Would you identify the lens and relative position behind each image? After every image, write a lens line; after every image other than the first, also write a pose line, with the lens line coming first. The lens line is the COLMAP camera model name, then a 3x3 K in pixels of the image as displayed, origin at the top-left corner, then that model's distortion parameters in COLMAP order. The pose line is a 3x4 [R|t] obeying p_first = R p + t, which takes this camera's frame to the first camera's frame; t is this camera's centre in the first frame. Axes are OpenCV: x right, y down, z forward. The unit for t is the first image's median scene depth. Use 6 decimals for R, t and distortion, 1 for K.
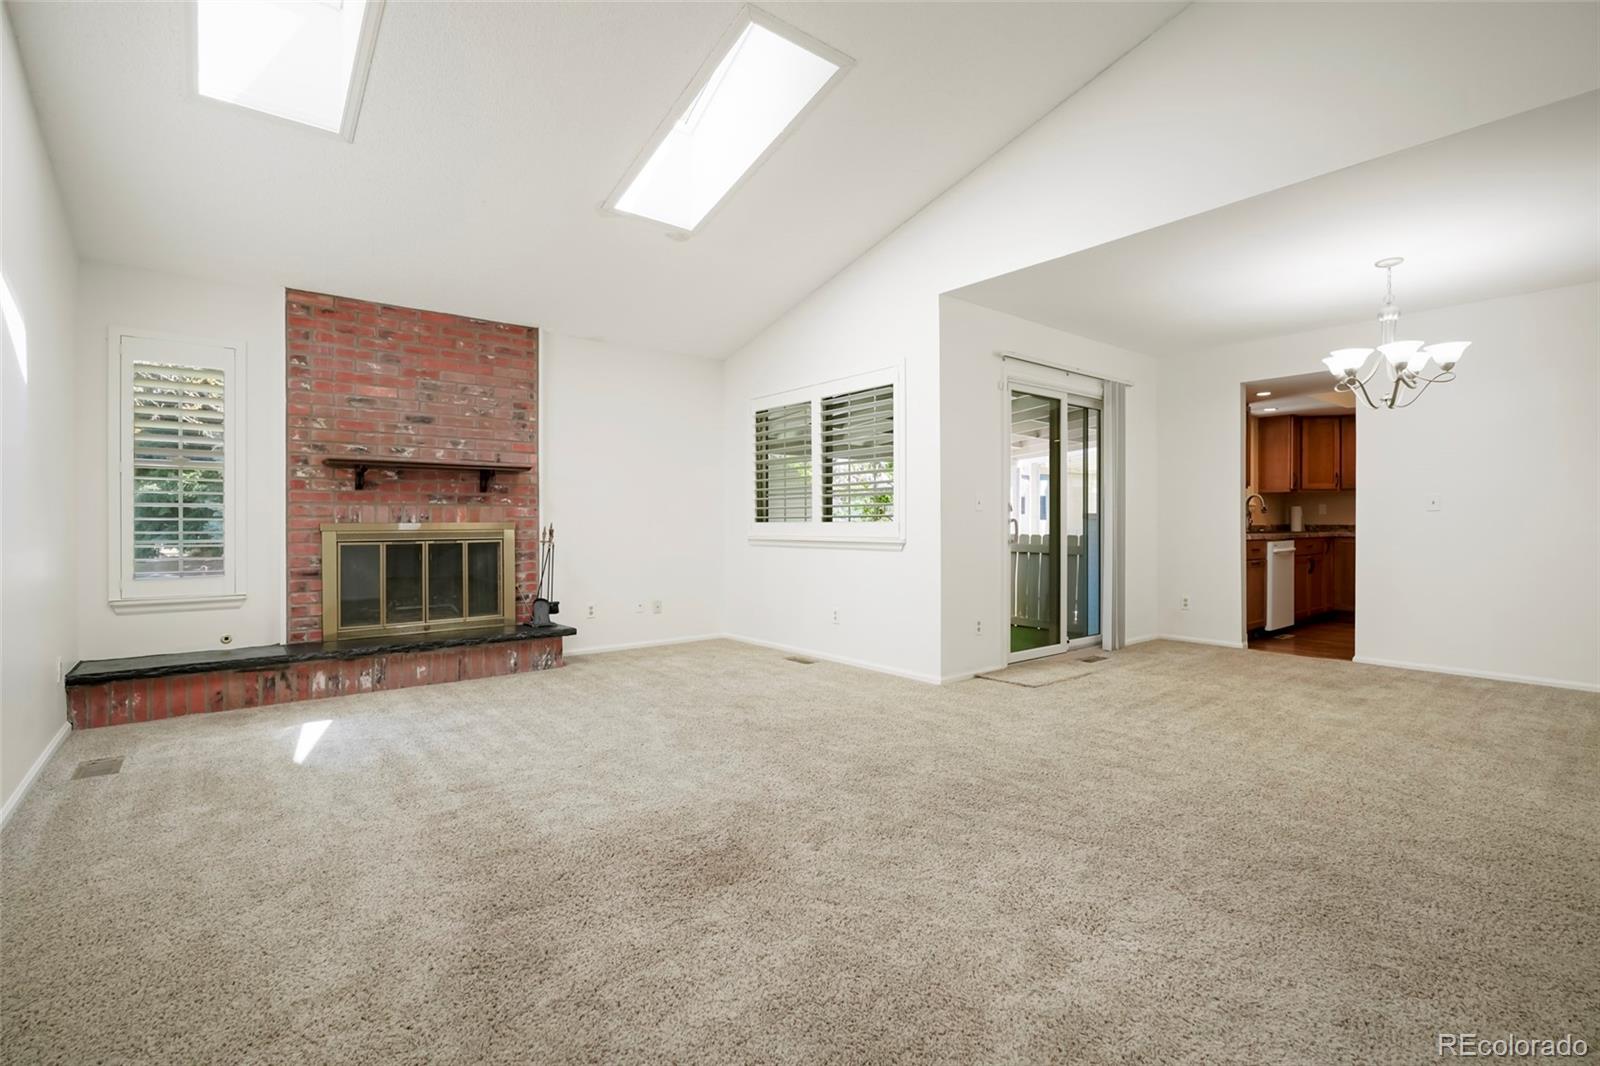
lens RADIAL K [[737.5, 0, 806.7], [0, 737.5, 527.2], [0, 0, 1]] dist [-0.002075, 0.000418]
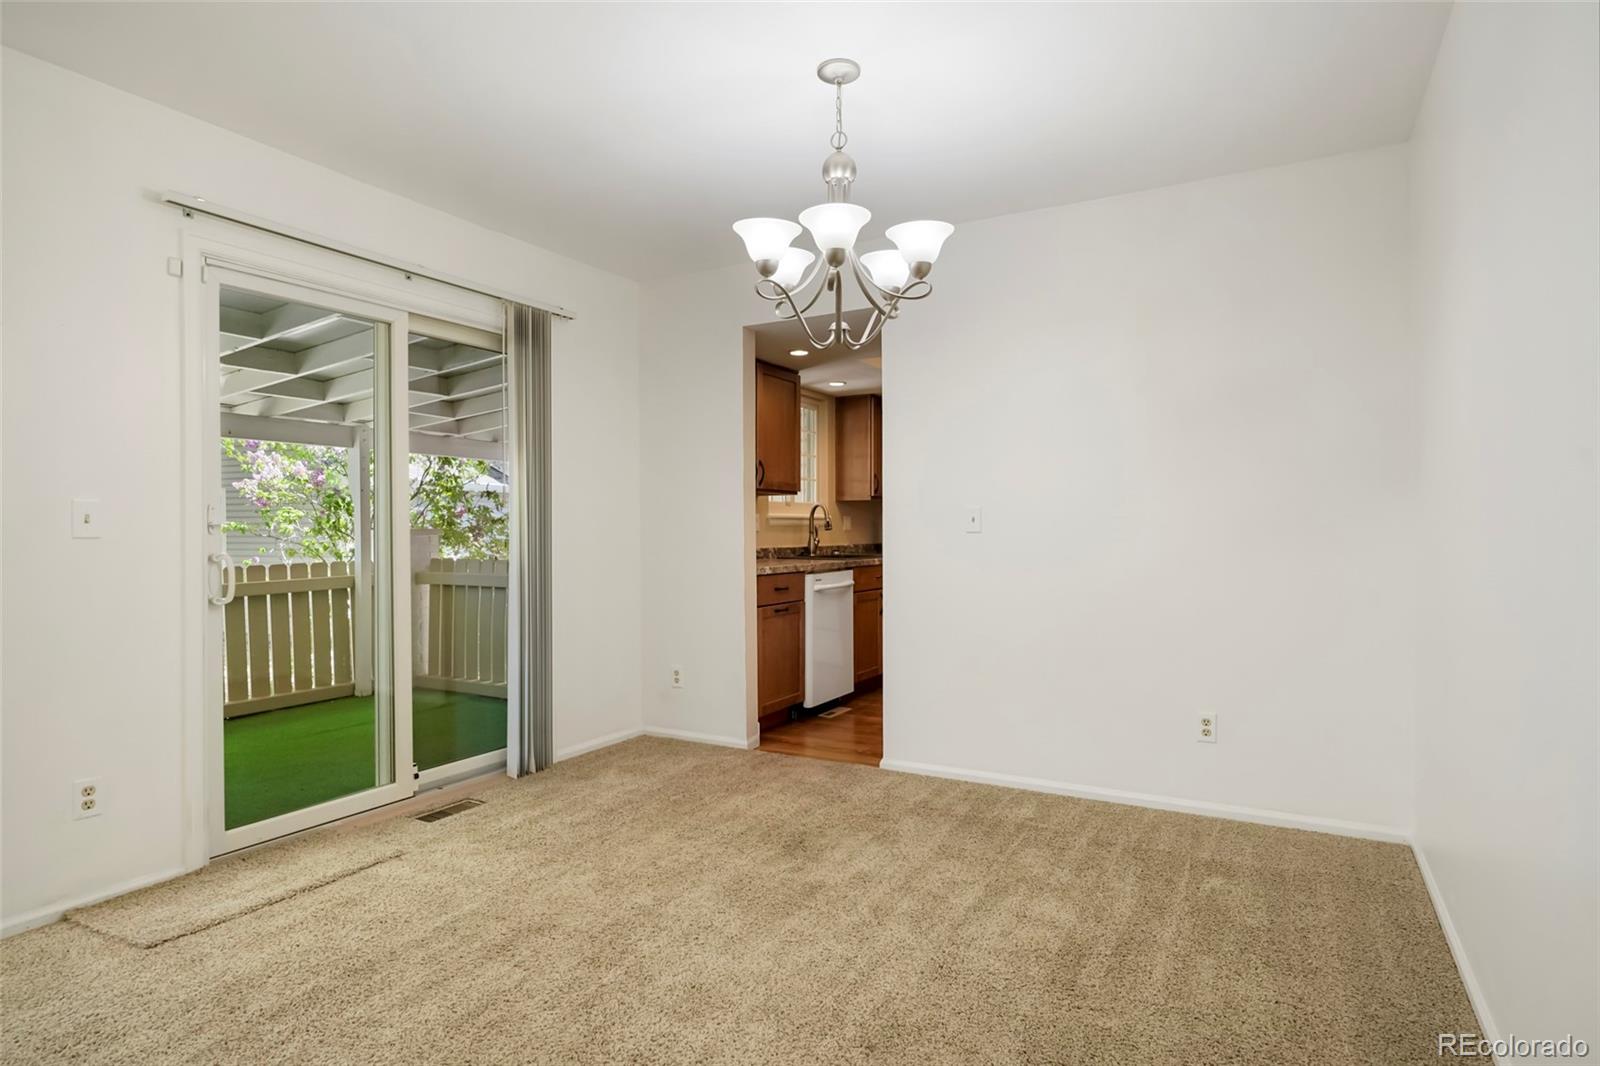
lens RADIAL K [[880.6, 0, 793.7], [0, 880.6, 534.1], [0, 0, 1]] dist [0.008897, 0.000895]
pose [[0.932140, -0.005357, 0.362057, 0.359295], [0.007218, 0.999967, -0.003788, -0.015483], [-0.362025, 0.006144, 0.932148, 0.284955]]
